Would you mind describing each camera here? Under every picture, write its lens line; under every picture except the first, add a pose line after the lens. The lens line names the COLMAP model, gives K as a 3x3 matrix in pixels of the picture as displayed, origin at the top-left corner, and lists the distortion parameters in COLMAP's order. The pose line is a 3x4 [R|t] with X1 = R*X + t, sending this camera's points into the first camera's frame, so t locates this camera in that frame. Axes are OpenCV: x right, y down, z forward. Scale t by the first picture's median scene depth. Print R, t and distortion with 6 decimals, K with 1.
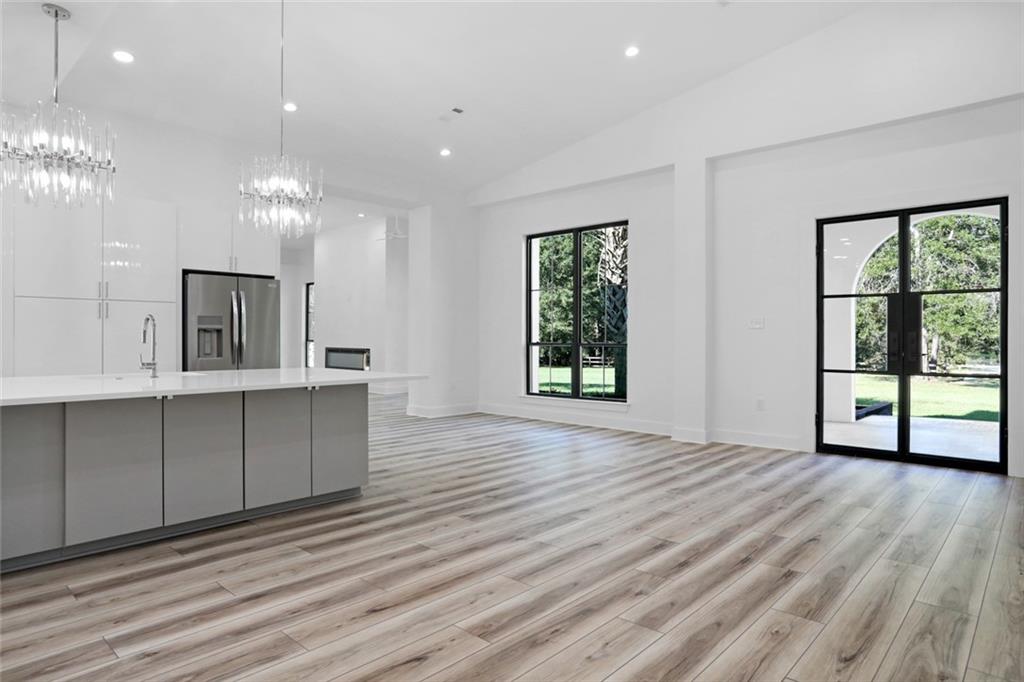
lens RADIAL K [[605.2, 0, 508.5], [0, 605.2, 336.8], [0, 0, 1]] dist [-0.039655, 0.010281]
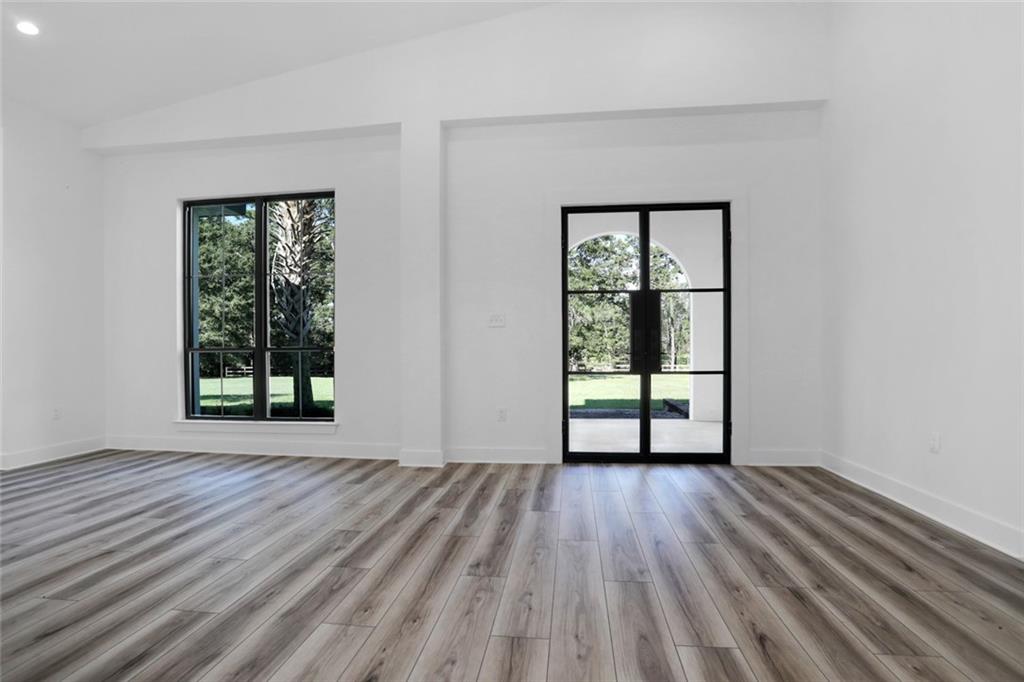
lens RADIAL K [[521.4, 0, 513.7], [0, 521.4, 351.7], [0, 0, 1]] dist [-0.044953, 0.009354]
pose [[0.814525, -0.012179, 0.580000, -0.010010], [0.007322, 0.999916, 0.010713, 0.022474], [-0.580082, -0.004479, 0.814546, 0.590049]]
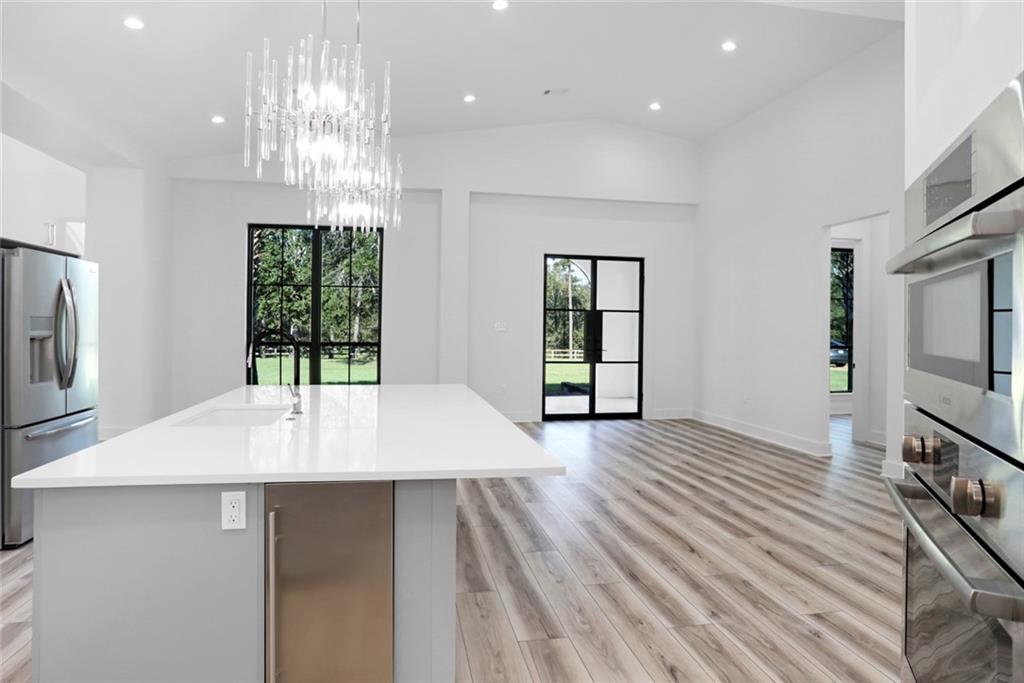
lens RADIAL K [[605.2, 0, 540.3], [0, 605.2, 330.3], [0, 0, 1]] dist [-0.039655, 0.010281]
pose [[0.574479, 0.002365, 0.818516, -0.960299], [-0.013172, 0.999893, 0.006356, -0.041438], [-0.818413, -0.014433, 0.574449, 0.291642]]
